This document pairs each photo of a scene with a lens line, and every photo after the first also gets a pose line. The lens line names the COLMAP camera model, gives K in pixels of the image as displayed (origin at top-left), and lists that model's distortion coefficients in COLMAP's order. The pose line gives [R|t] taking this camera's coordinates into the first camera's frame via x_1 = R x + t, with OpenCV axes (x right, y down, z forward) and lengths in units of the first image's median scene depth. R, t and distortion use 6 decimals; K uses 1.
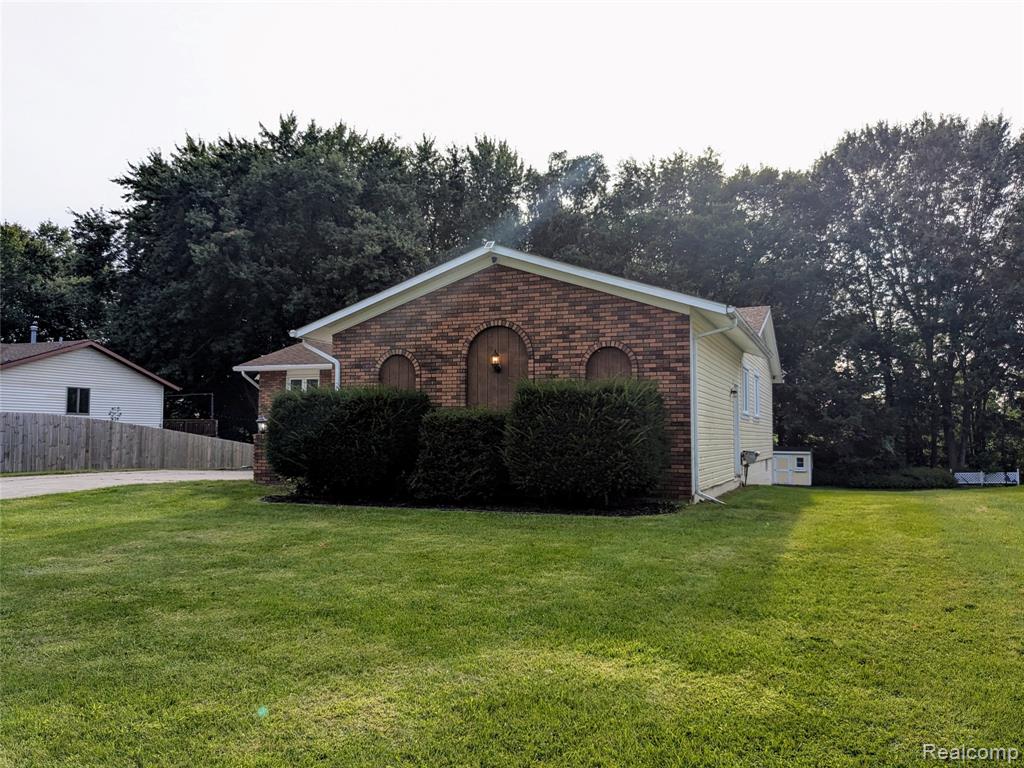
lens RADIAL K [[815.4, 0, 511.0], [0, 815.4, 386.8], [0, 0, 1]] dist [0.043179, -0.019975]
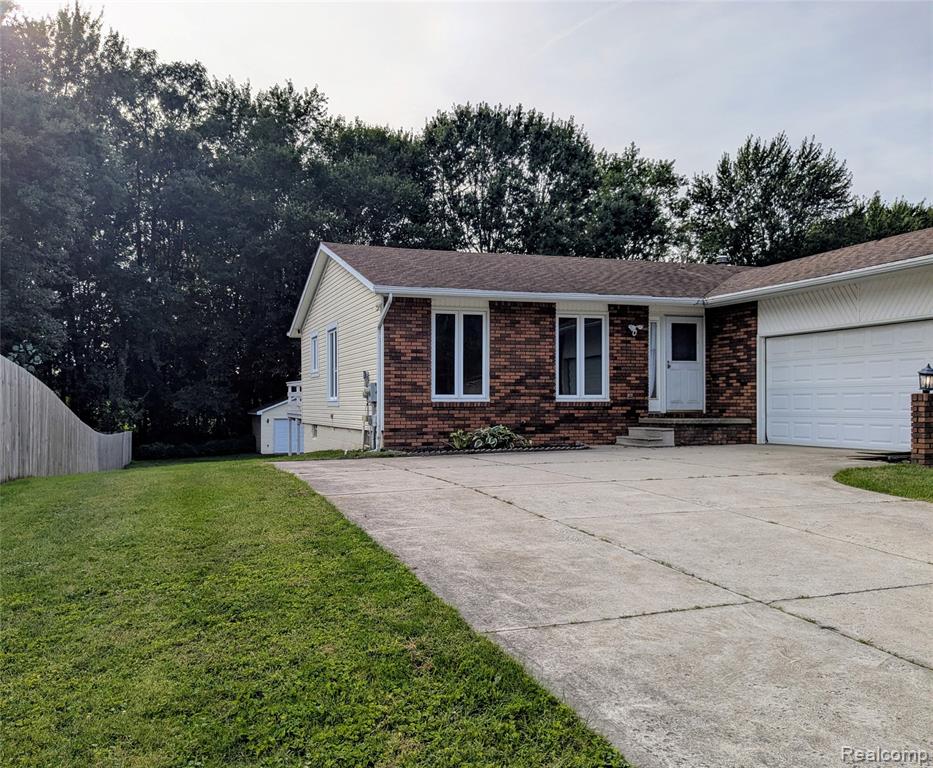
lens RADIAL K [[824.6, 0, 461.8], [0, 824.6, 389.3], [0, 0, 1]] dist [0.054429, 0.000446]
pose [[0.774949, 0.006122, 0.631994, -1.119726], [-0.033050, 0.998977, 0.030849, 0.051055], [-0.631159, -0.044794, 0.774359, 0.817712]]
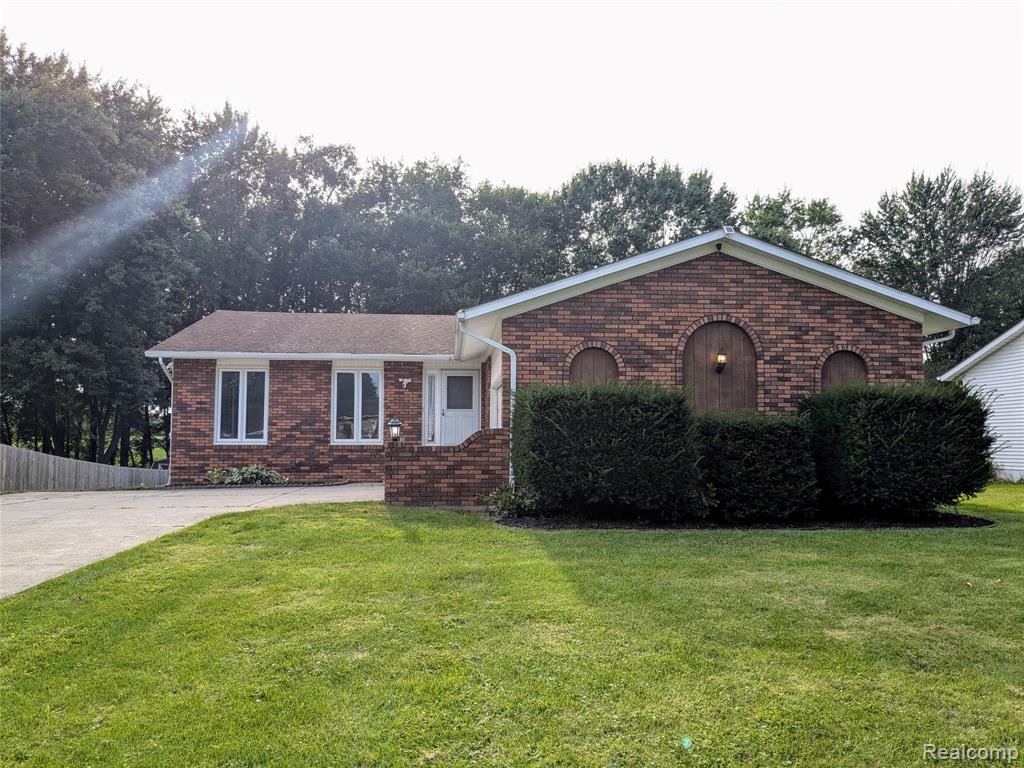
lens RADIAL K [[815.4, 0, 521.5], [0, 815.4, 384.3], [0, 0, 1]] dist [0.043179, -0.019975]
pose [[0.892321, 0.033084, 0.450187, -0.617908], [-0.027342, 0.999441, -0.019255, 0.018178], [-0.450573, 0.004872, 0.892726, 0.299168]]
